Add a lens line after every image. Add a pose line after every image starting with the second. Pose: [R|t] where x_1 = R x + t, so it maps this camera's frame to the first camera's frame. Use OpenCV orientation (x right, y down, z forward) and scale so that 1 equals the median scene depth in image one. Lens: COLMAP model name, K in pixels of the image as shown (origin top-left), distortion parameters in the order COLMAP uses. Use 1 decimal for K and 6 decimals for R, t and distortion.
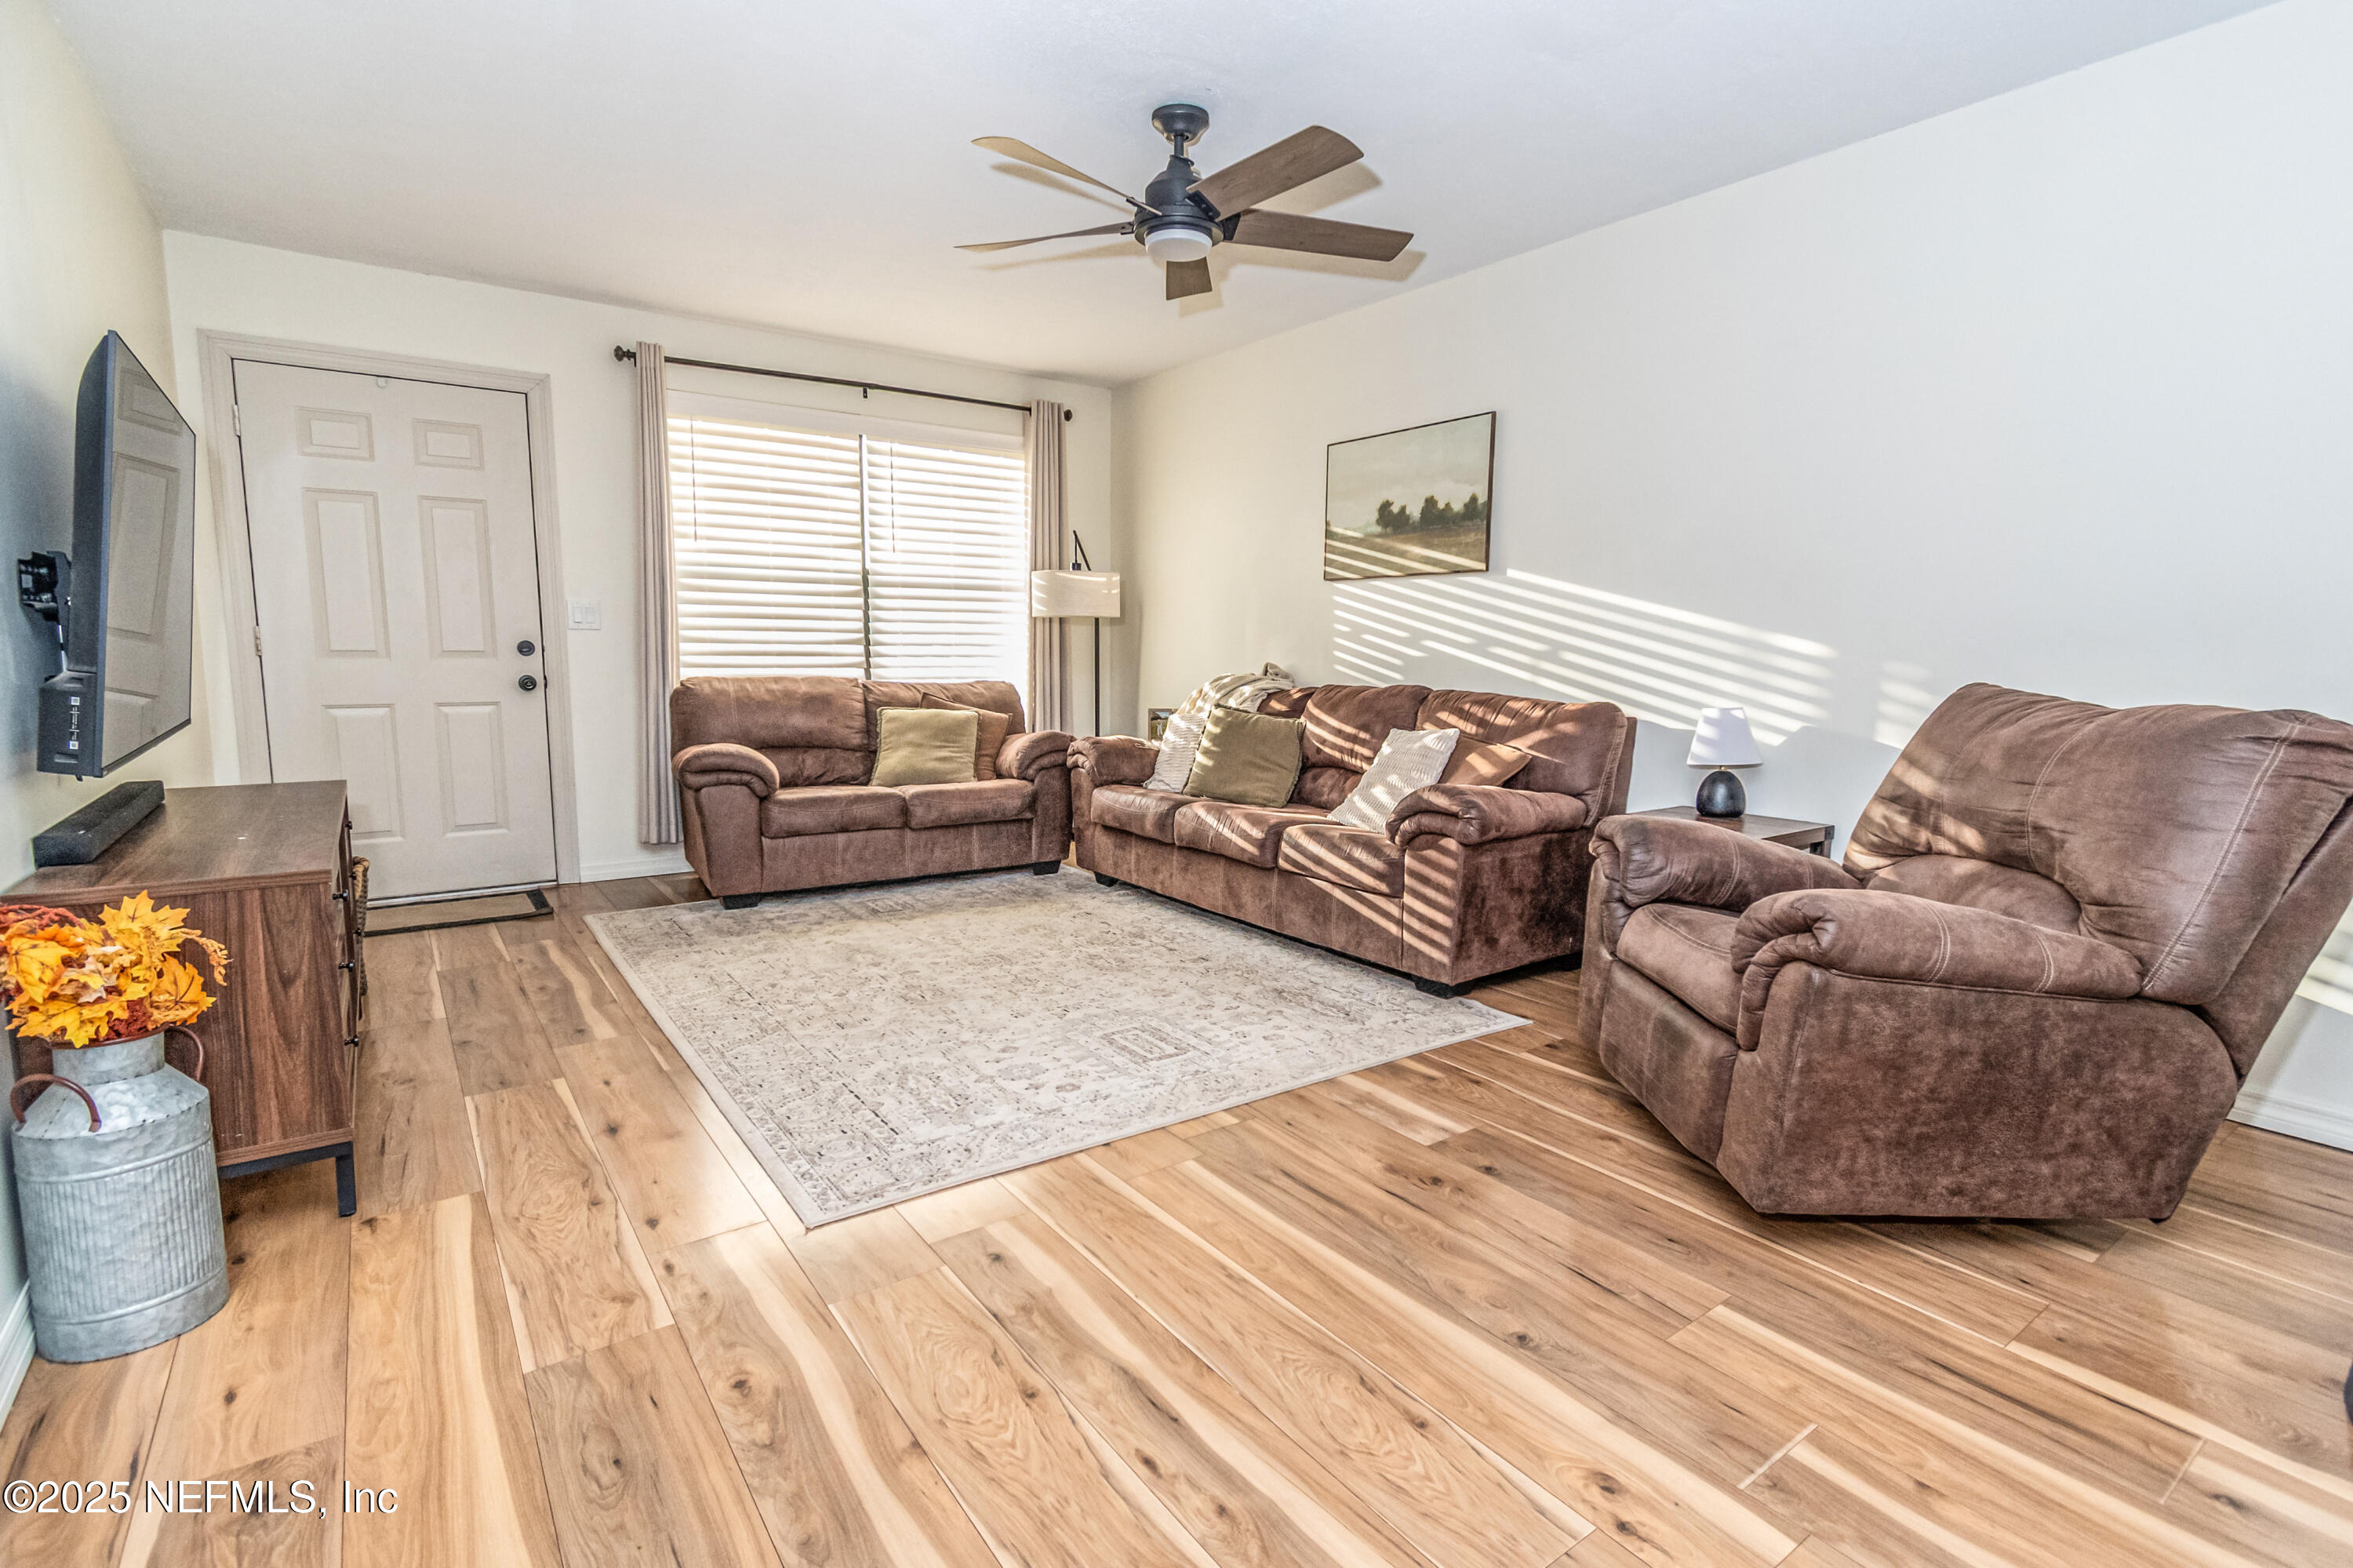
lens RADIAL K [[1105.6, 0, 1187.1], [0, 1105.6, 777.3], [0, 0, 1]] dist [0.004704, -0.001235]
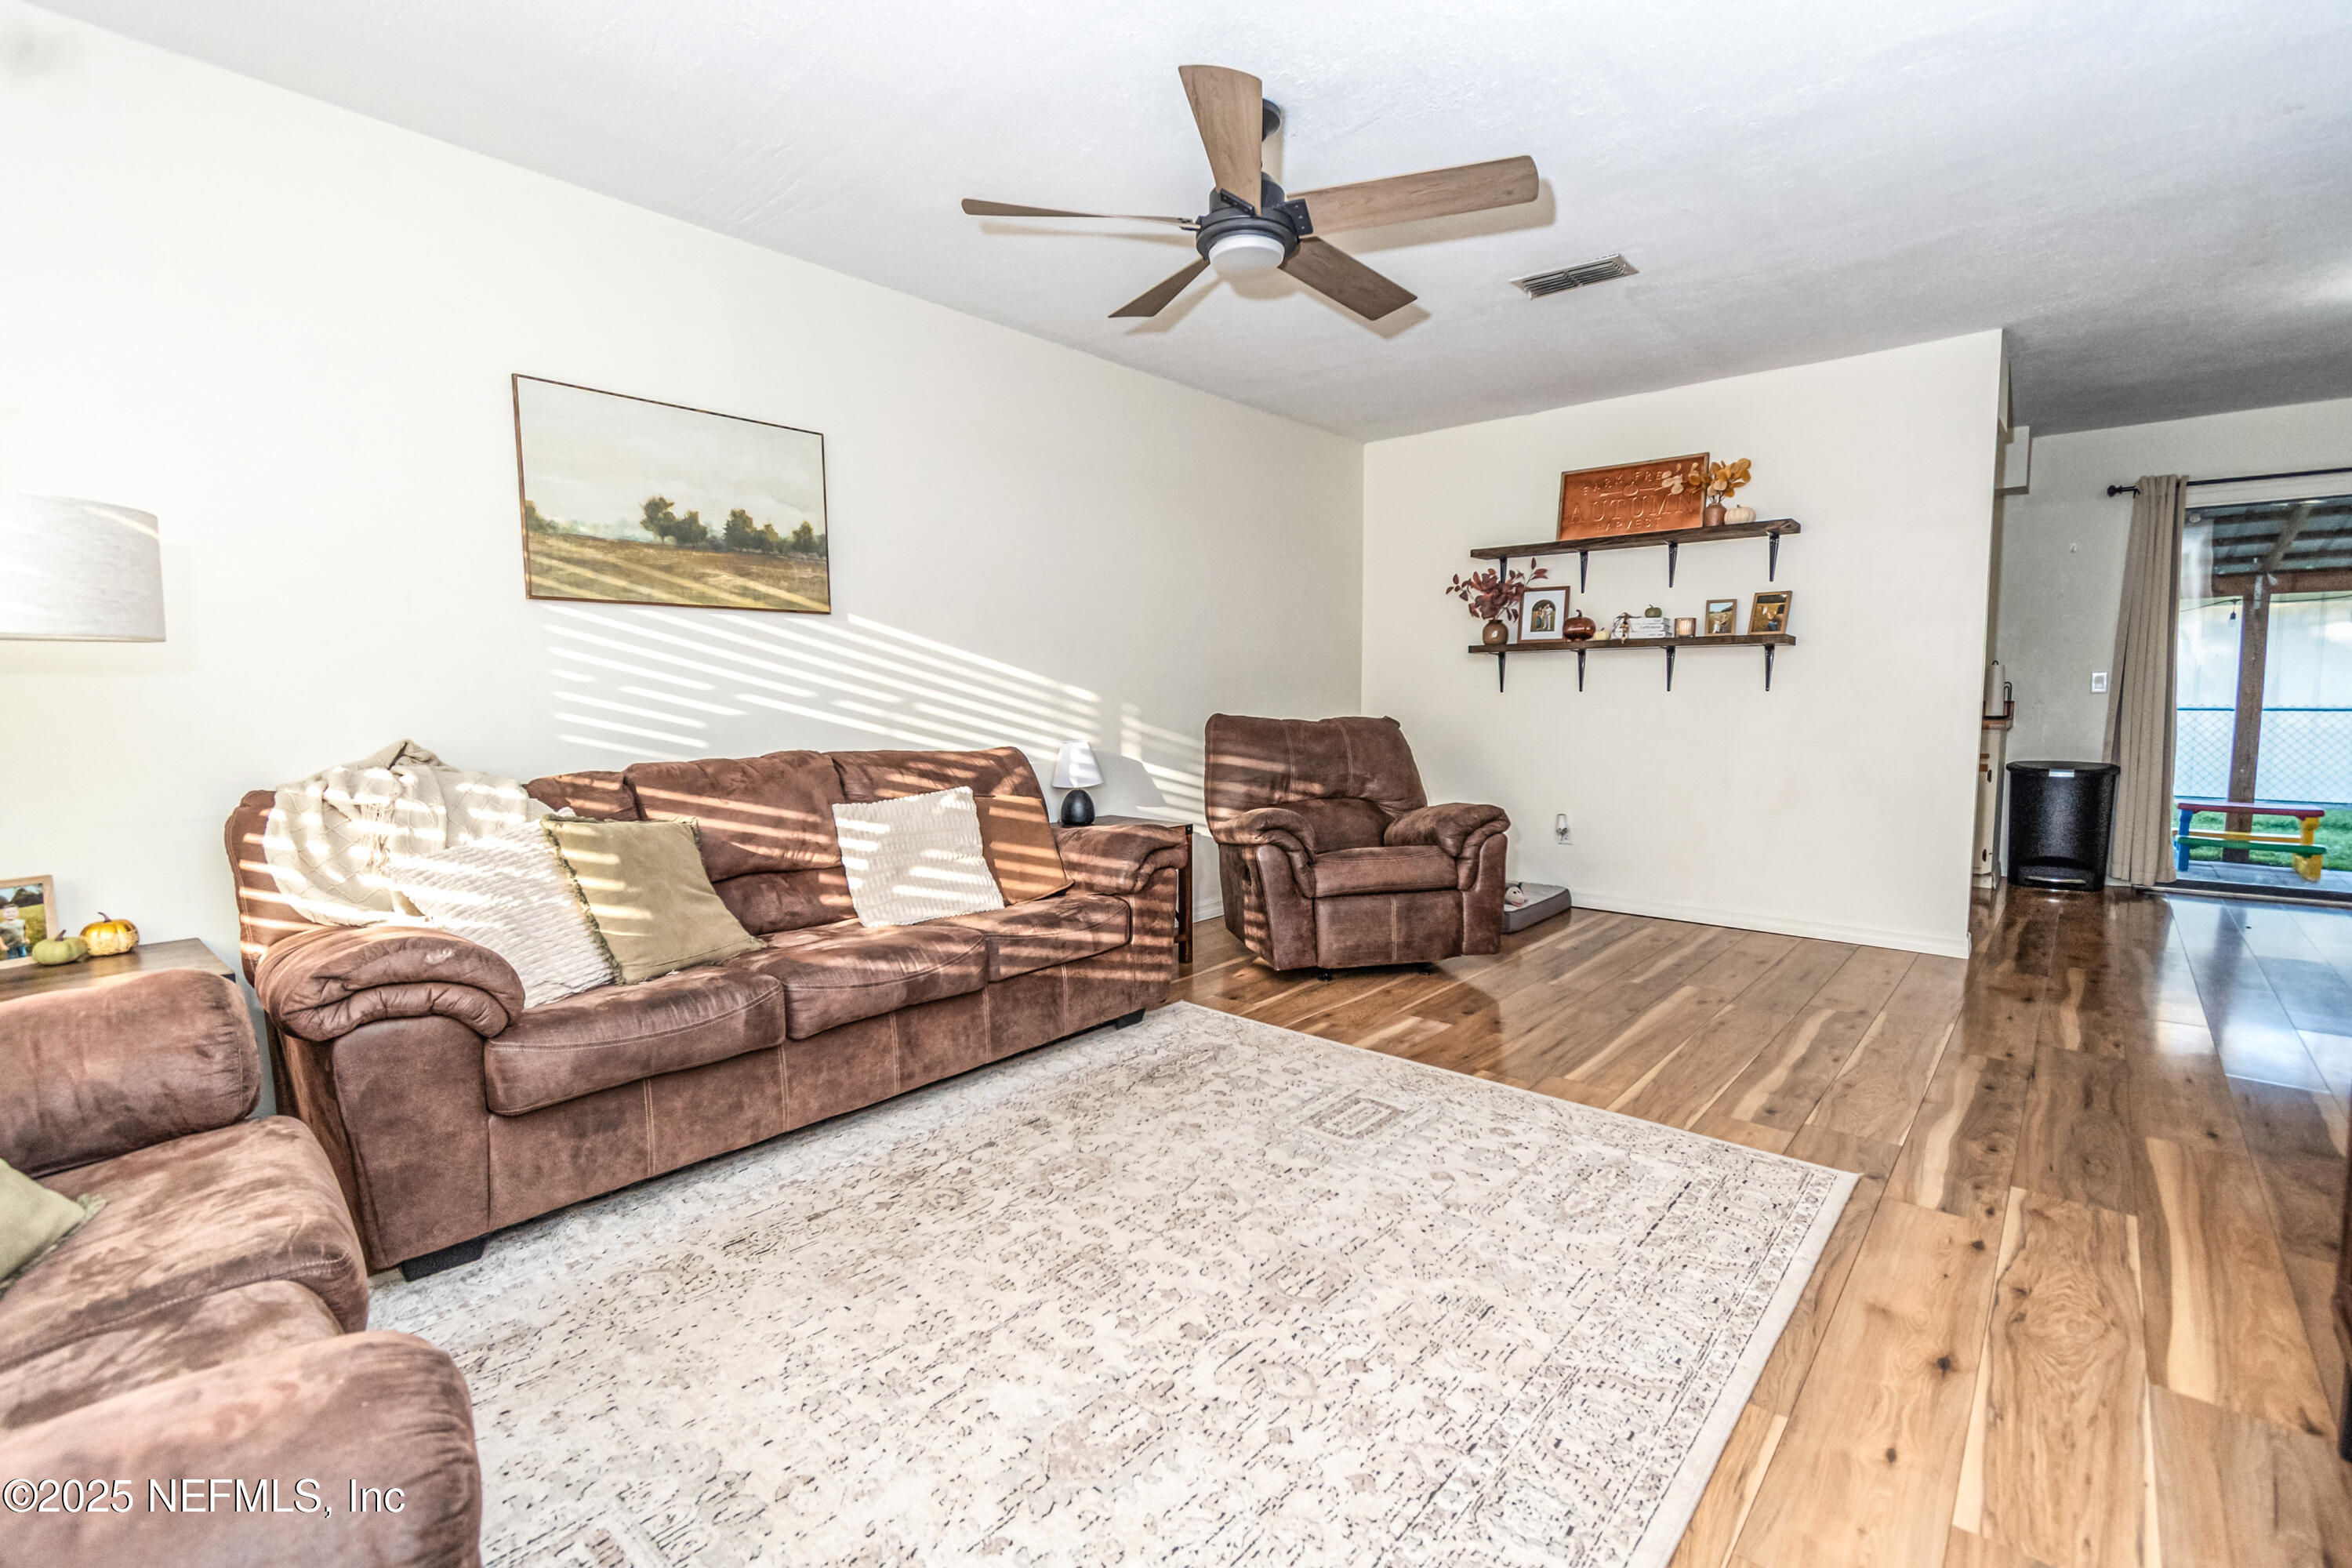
lens RADIAL K [[1059.5, 0, 1178.1], [0, 1059.5, 769.0], [0, 0, 1]] dist [0.004215, -0.000045]
pose [[-0.223146, -0.083278, 0.971221, -0.793665], [0.119147, 0.986543, 0.111967, -0.162308], [-0.967476, 0.140704, -0.210221, 1.187083]]
